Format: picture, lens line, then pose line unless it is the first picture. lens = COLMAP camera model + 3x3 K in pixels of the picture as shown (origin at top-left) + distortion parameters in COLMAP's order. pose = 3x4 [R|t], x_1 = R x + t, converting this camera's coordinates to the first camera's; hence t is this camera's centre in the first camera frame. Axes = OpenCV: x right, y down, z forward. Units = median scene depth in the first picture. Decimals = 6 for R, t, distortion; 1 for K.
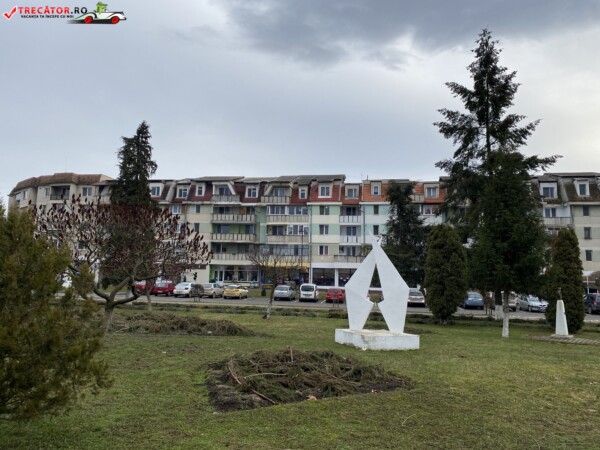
lens RADIAL K [[450.9, 0, 300.0], [0, 450.9, 225.0], [0, 0, 1]] dist [0.091845, -0.152372]
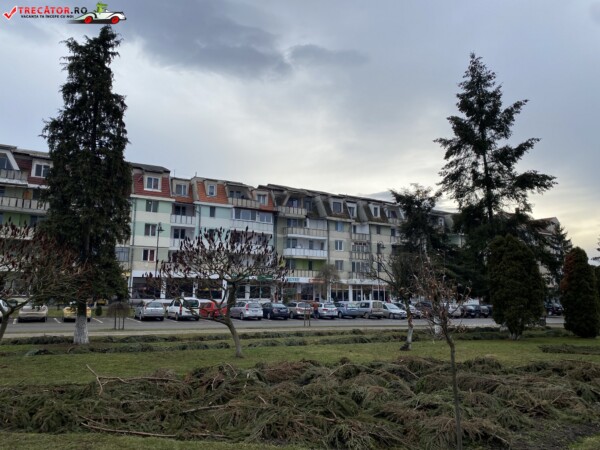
lens RADIAL K [[450.9, 0, 300.0], [0, 450.9, 225.0], [0, 0, 1]] dist [0.091845, -0.152372]
pose [[0.780337, 0.077904, 0.620487, -0.246468], [-0.067514, 0.996906, -0.040256, 0.016374], [-0.621704, -0.010478, 0.783183, 0.191064]]
